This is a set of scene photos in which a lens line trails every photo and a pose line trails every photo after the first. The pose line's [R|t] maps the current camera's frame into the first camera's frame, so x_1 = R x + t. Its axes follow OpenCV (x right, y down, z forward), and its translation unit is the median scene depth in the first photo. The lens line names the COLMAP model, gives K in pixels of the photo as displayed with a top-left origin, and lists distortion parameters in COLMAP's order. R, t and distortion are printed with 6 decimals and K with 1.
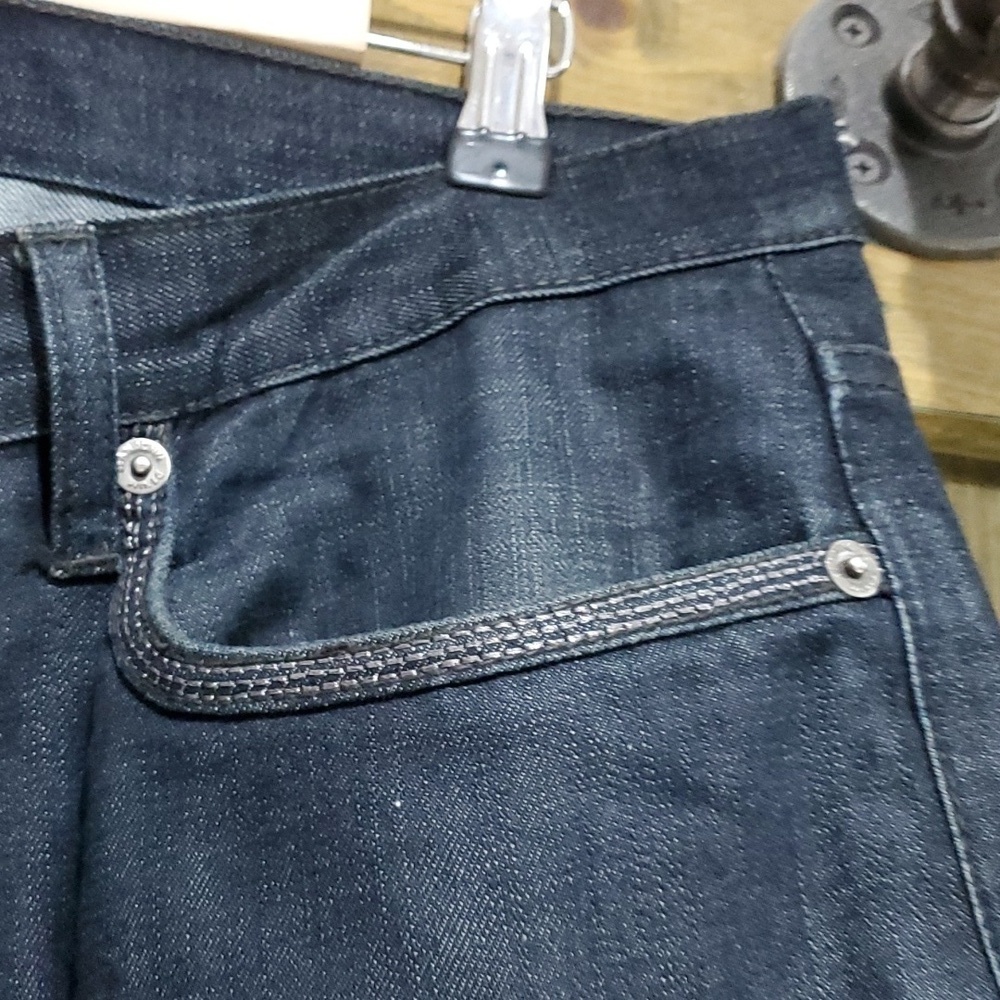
lens RADIAL K [[1639.4, 0, 469.6], [0, 1639.4, 534.7], [0, 0, 1]] dist [0.268437, -1.016196]
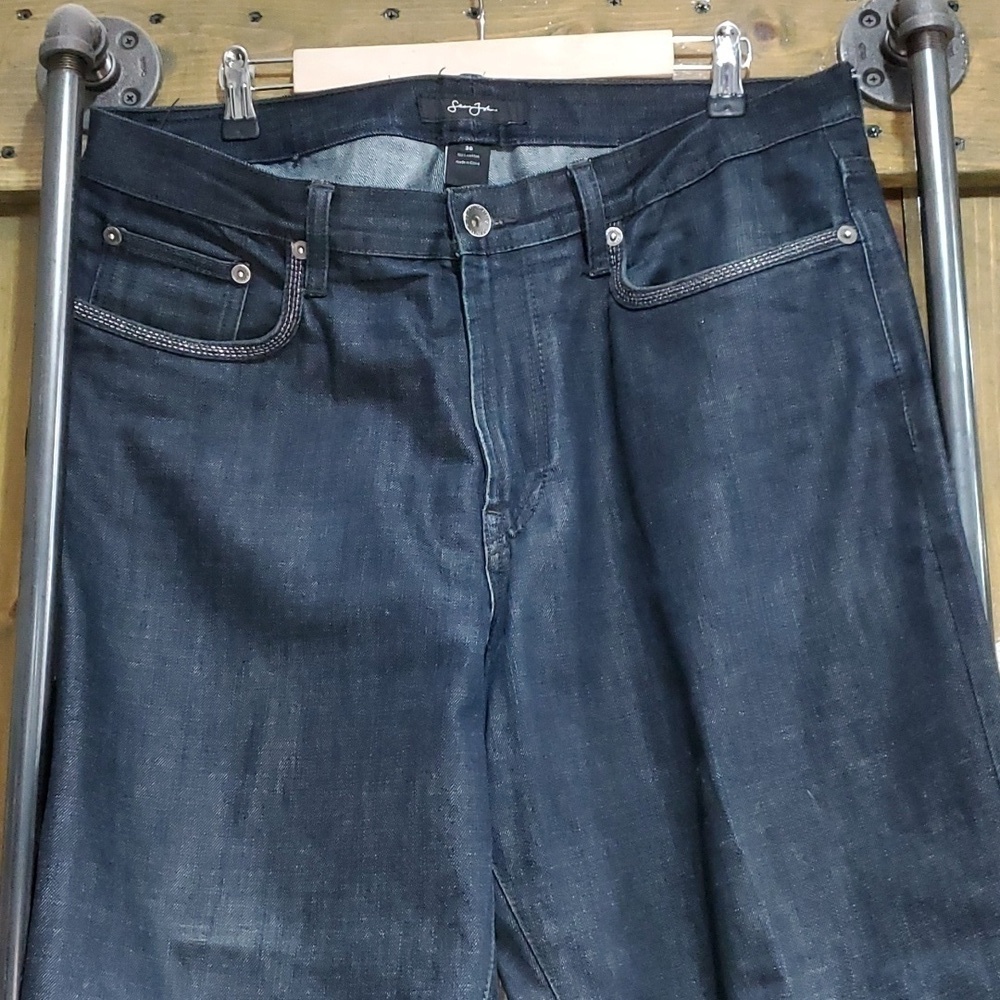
lens RADIAL K [[1639.4, 0, 469.6], [0, 1639.4, 534.7], [0, 0, 1]] dist [0.268437, -1.016196]
pose [[0.965059, -0.097015, -0.243412, 0.234739], [0.127825, 0.985209, 0.114120, 0.117664], [0.228741, -0.141247, 0.963186, -2.071771]]
